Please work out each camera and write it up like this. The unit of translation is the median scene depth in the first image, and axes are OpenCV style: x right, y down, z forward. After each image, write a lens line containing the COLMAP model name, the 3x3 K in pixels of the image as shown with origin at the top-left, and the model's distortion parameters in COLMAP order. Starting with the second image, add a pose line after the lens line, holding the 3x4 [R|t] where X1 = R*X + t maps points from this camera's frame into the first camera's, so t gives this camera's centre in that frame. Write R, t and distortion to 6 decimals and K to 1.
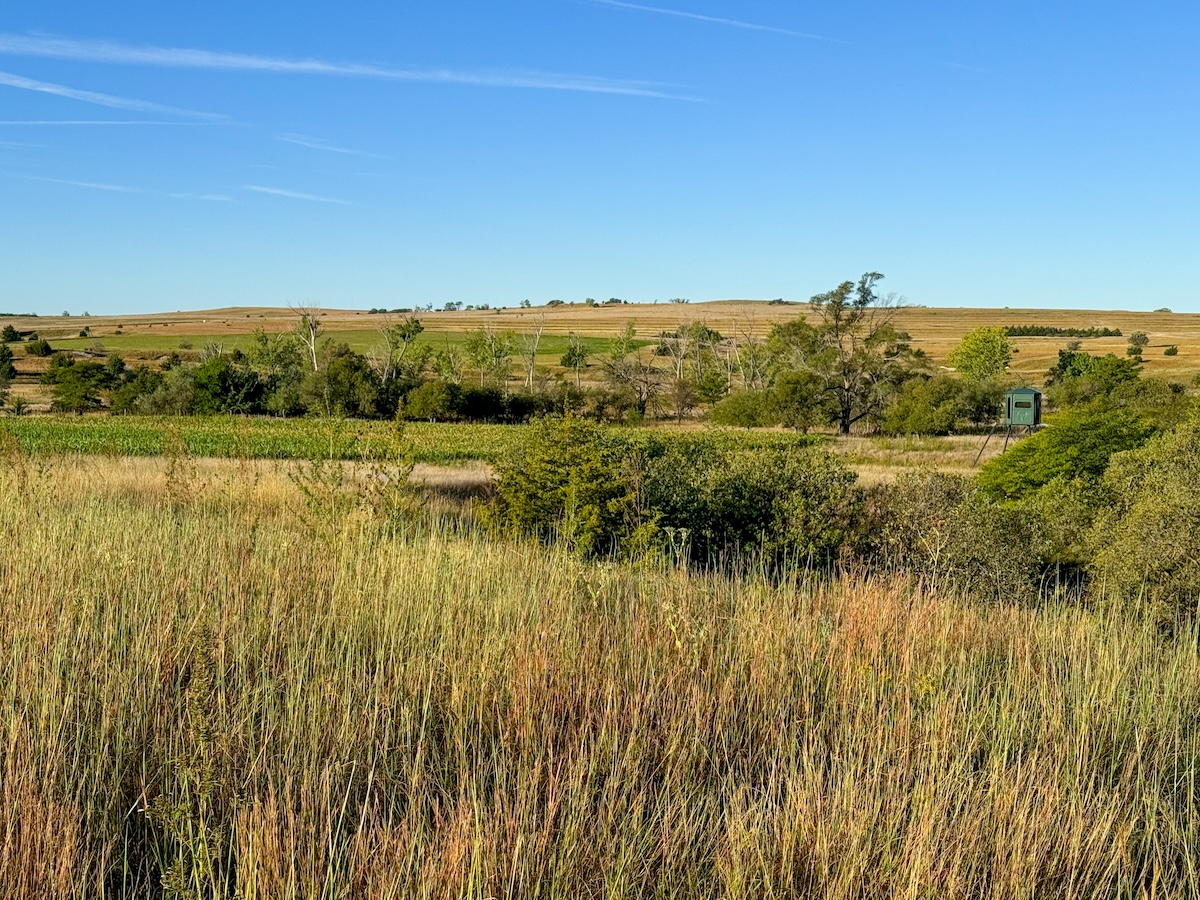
lens RADIAL K [[1715.1, 0, 600.0], [0, 1715.1, 450.0], [0, 0, 1]] dist [0.009773, 0.025991]
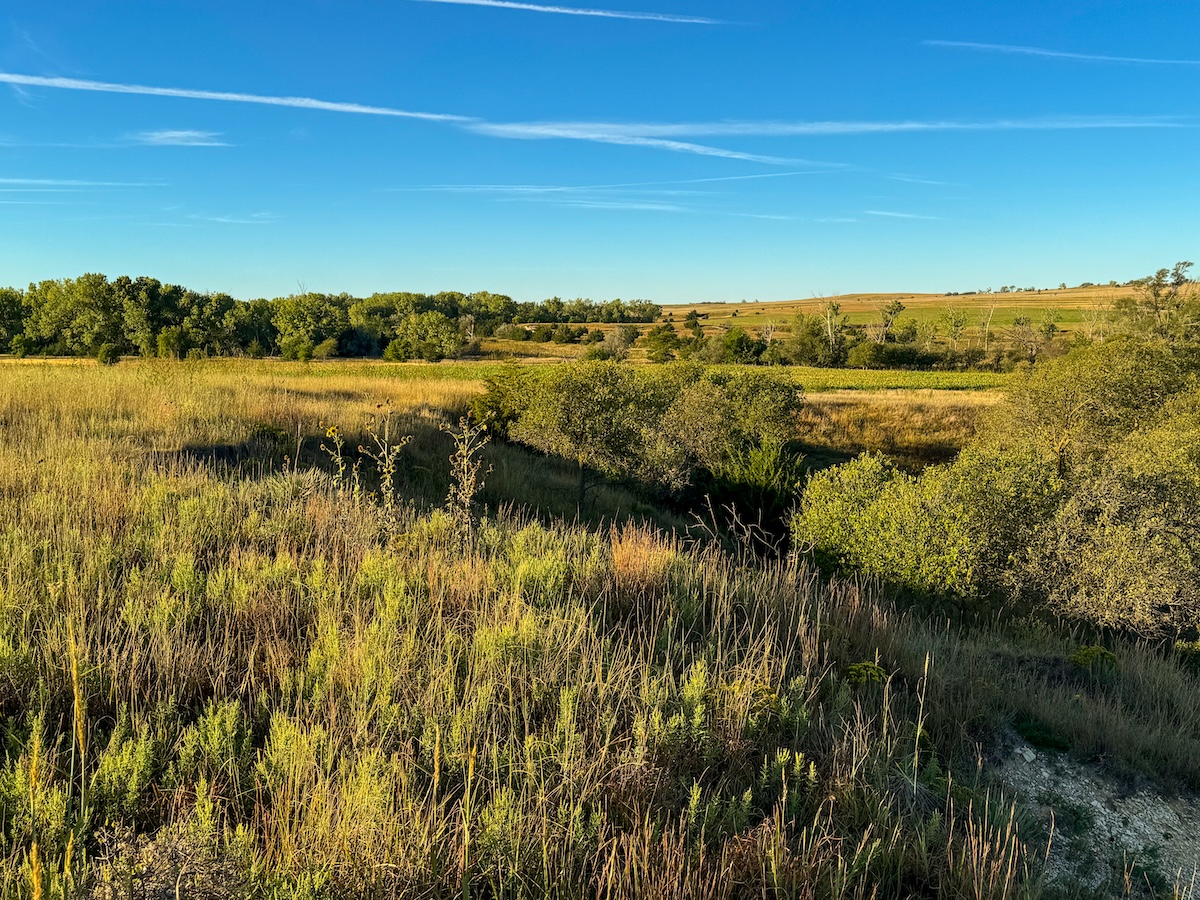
lens RADIAL K [[1173.8, 0, 596.8], [0, 1173.8, 430.3], [0, 0, 1]] dist [-0.011814, -0.038497]
pose [[0.899749, 0.023820, -0.435756, 0.095787], [-0.009264, 0.999327, 0.035499, 0.002330], [0.436309, -0.027903, 0.899364, -0.038696]]
